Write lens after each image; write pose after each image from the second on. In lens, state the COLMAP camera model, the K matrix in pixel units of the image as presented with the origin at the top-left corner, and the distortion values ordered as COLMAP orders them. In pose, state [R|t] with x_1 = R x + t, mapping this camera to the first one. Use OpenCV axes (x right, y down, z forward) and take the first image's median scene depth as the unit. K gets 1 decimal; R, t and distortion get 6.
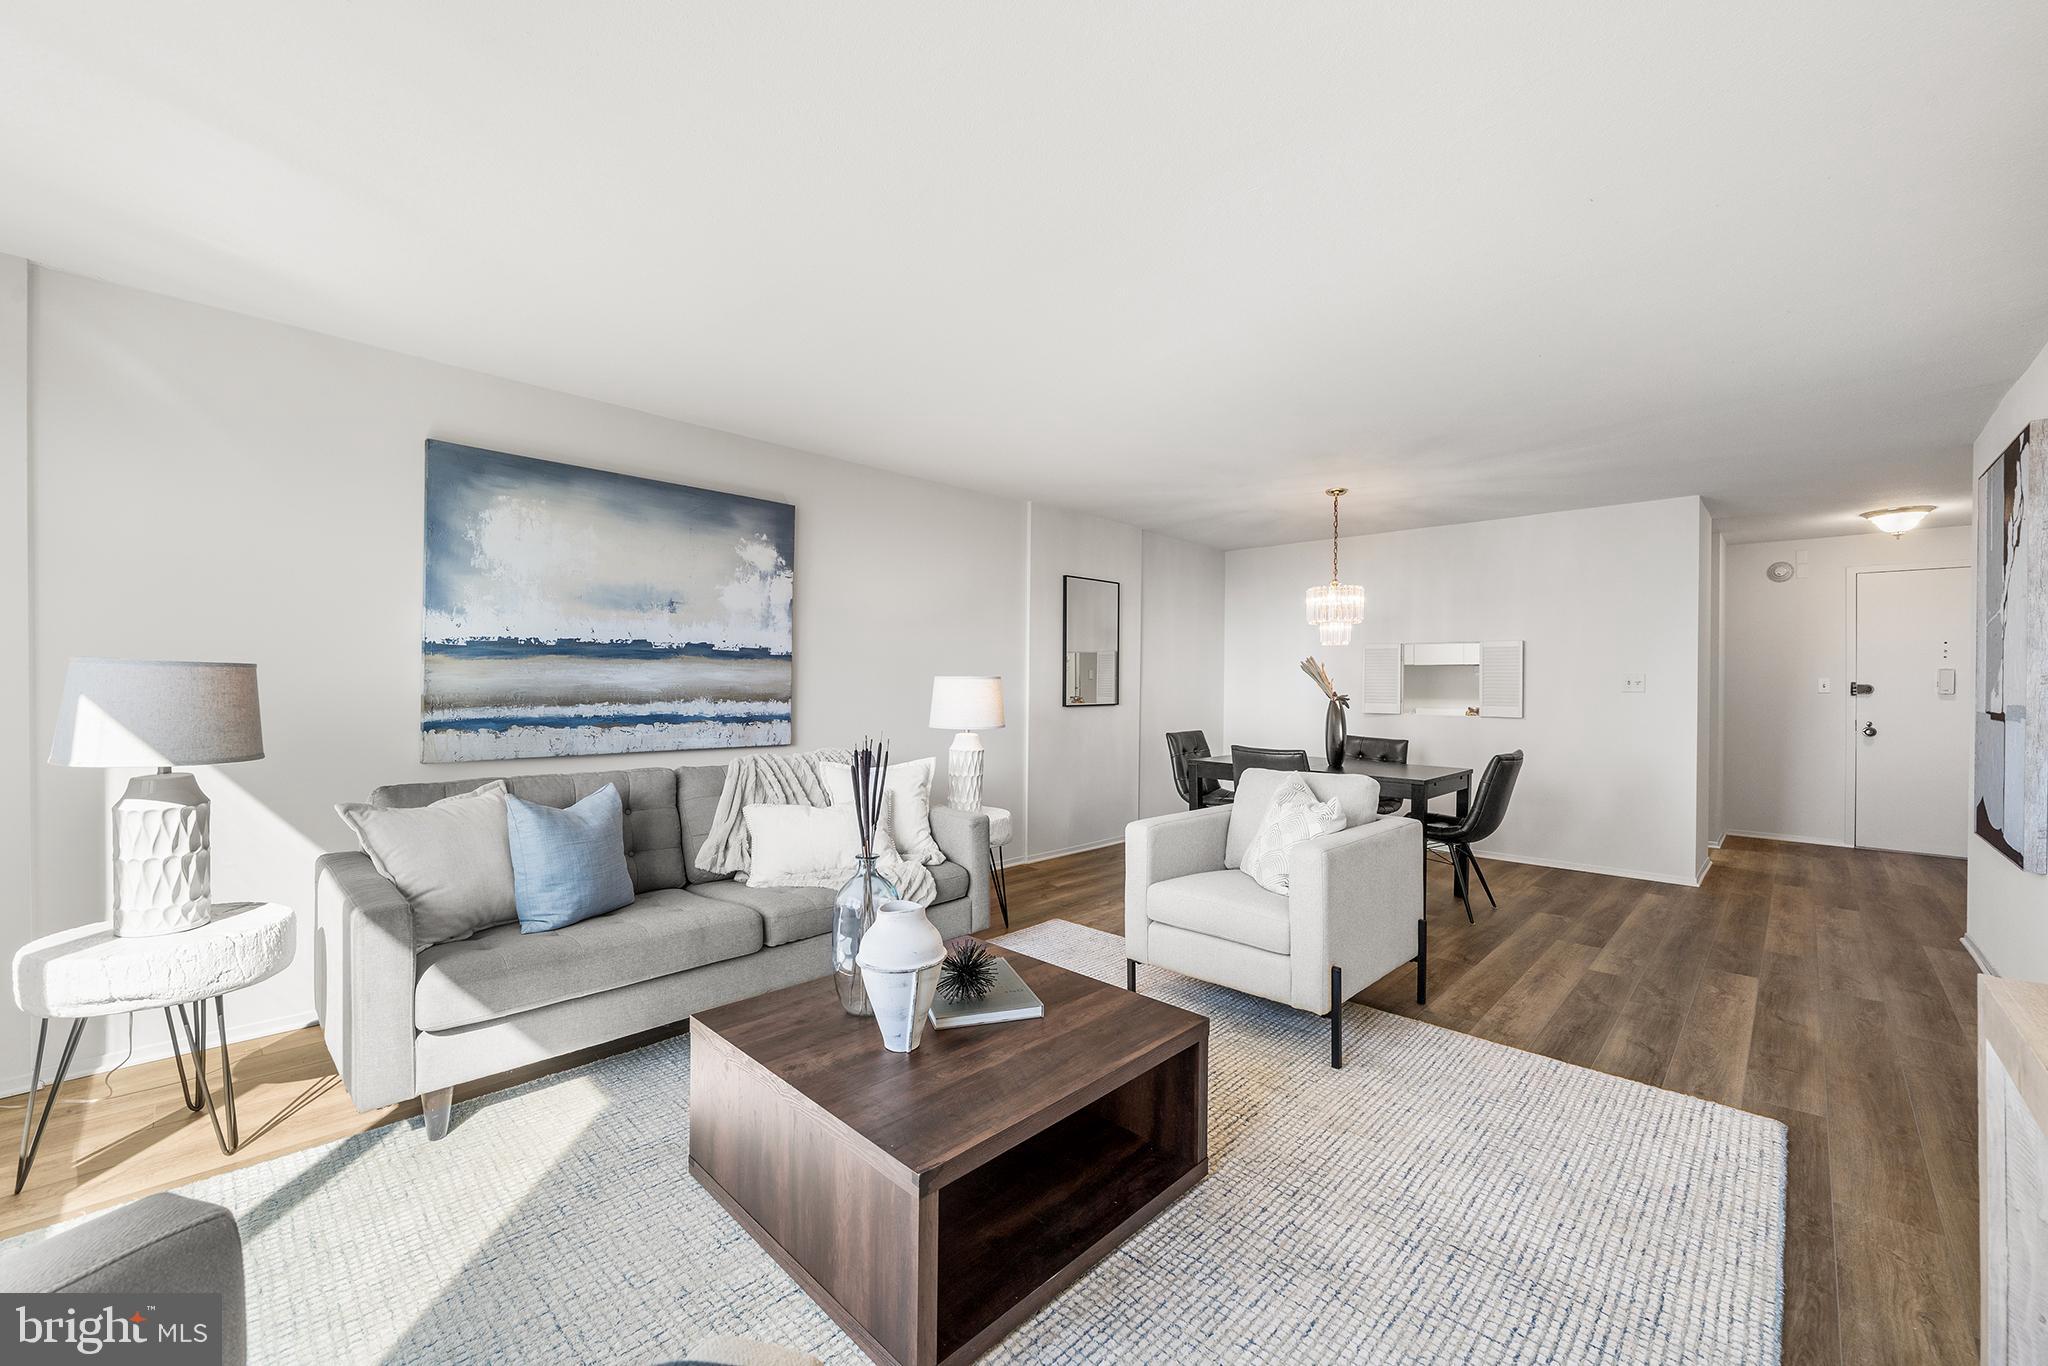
lens RADIAL K [[817.2, 0, 1016.4], [0, 817.2, 680.8], [0, 0, 1]] dist [-0.001934, -0.000683]
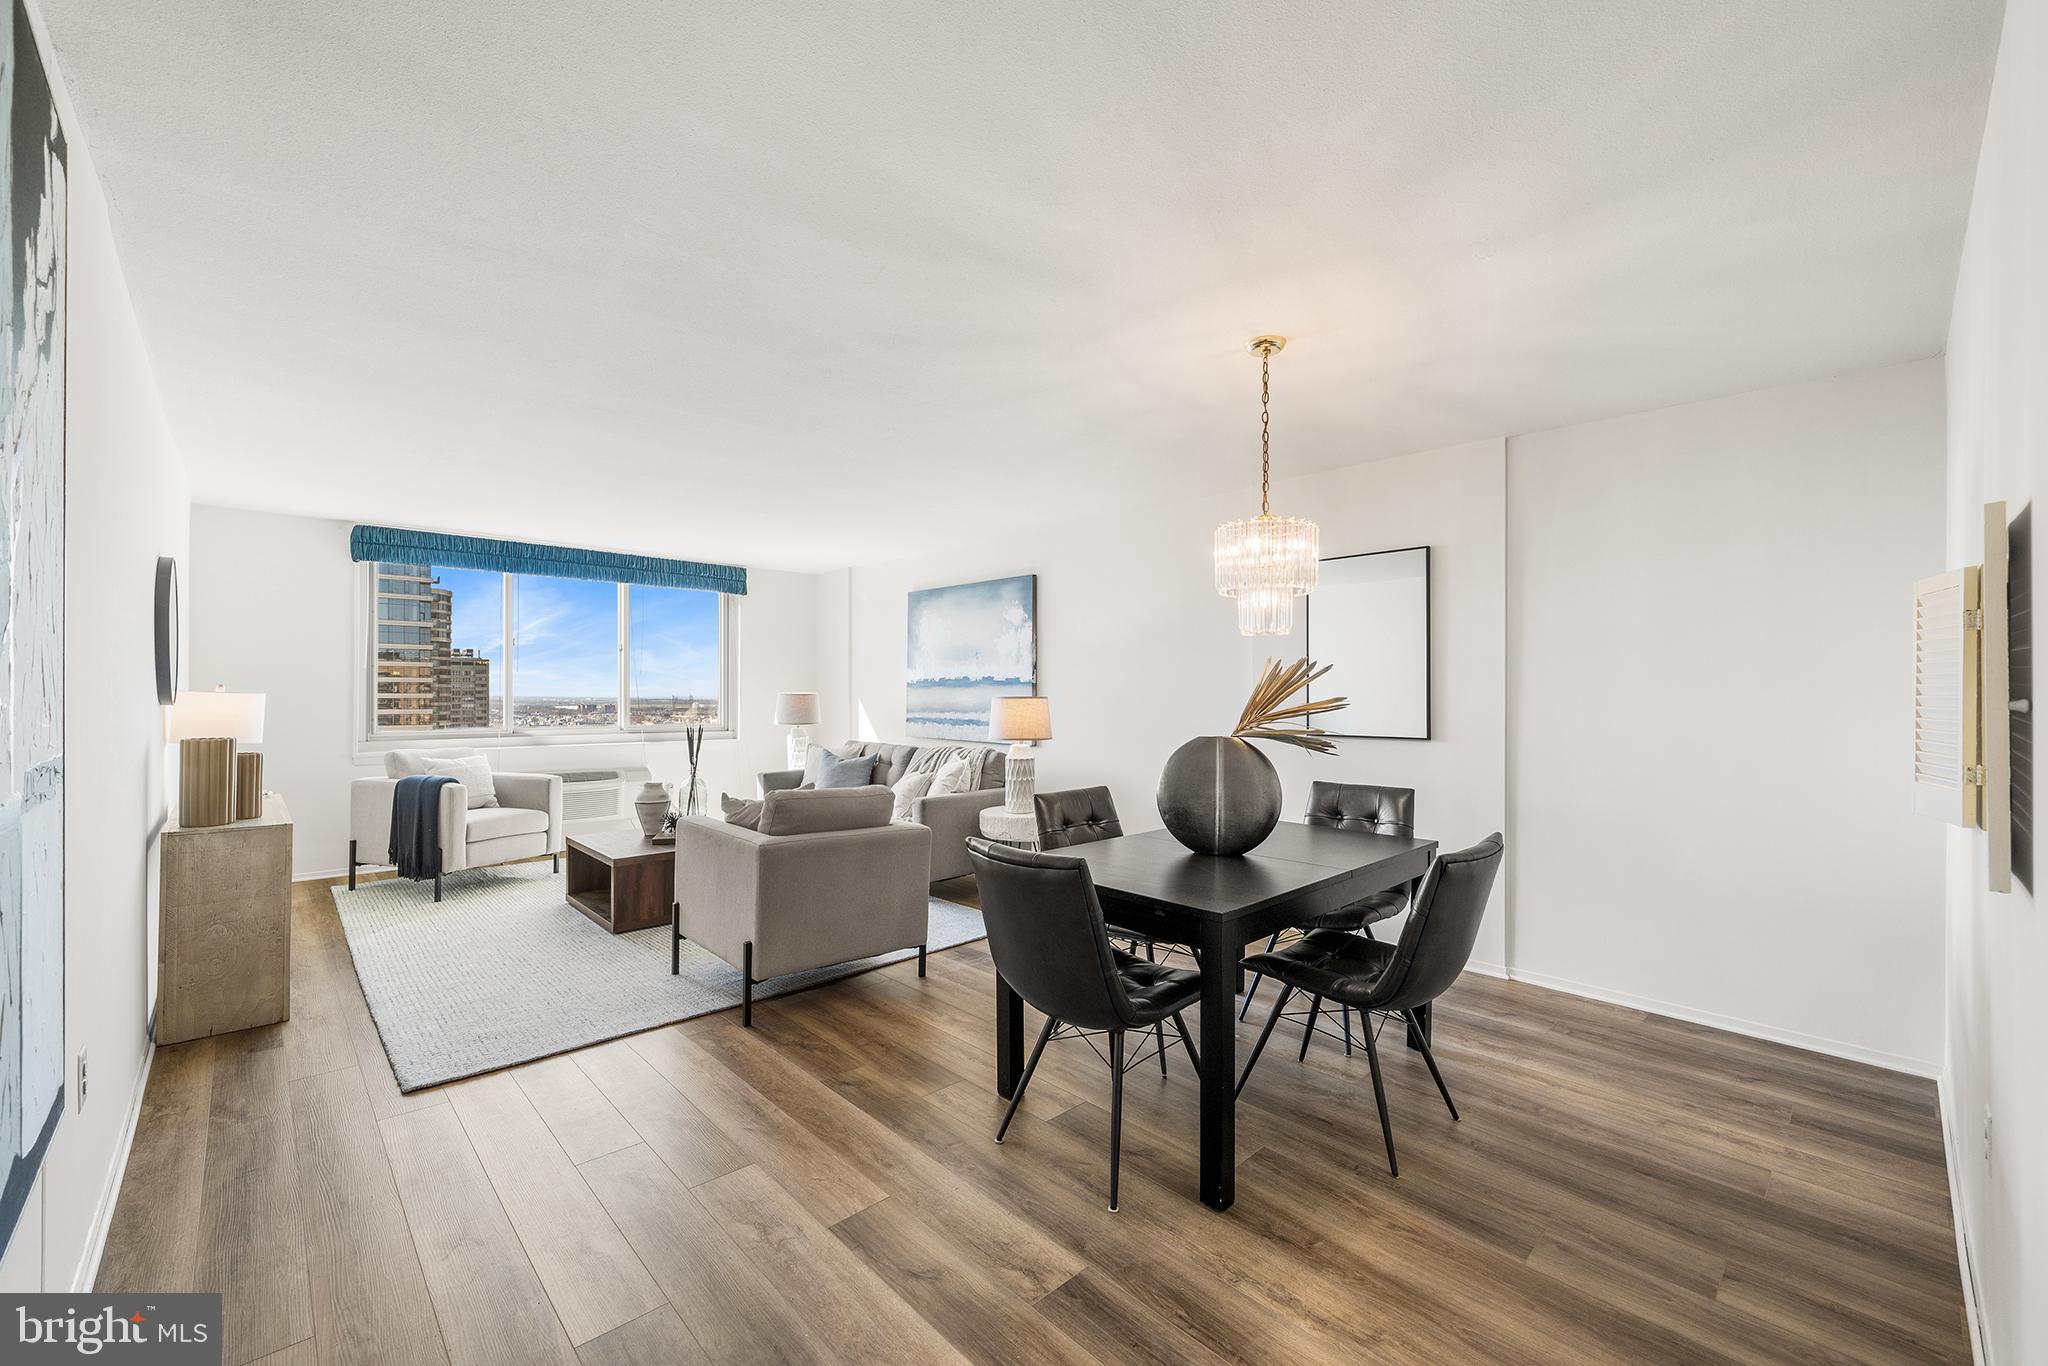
lens RADIAL K [[817.2, 0, 1024.4], [0, 817.2, 692.0], [0, 0, 1]] dist [-0.001934, -0.000683]
pose [[-0.043332, -0.008328, -0.999026, 1.220738], [-0.002358, 0.999963, -0.008233, -0.002645], [0.999058, 0.001999, -0.043350, 1.140541]]
